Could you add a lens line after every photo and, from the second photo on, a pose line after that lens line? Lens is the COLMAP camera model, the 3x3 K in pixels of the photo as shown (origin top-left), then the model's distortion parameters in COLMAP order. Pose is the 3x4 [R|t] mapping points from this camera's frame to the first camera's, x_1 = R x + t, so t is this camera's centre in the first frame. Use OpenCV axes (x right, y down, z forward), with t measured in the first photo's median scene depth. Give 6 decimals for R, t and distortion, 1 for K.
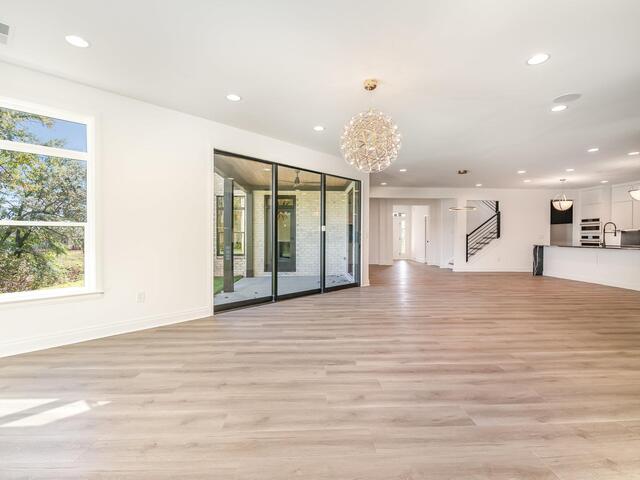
lens RADIAL K [[318.8, 0, 319.8], [0, 318.8, 235.8], [0, 0, 1]] dist [0.000249, 0.000699]
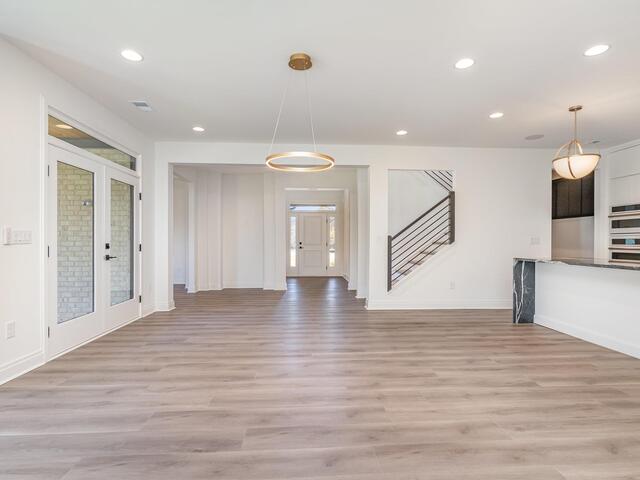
lens RADIAL K [[333.3, 0, 319.3], [0, 333.3, 242.9], [0, 0, 1]] dist [0.000465, 0.002118]
pose [[0.999955, -0.000704, 0.009429, 0.349976], [0.000683, 0.999997, 0.002189, 0.005195], [-0.009430, -0.002182, 0.999953, 0.473758]]
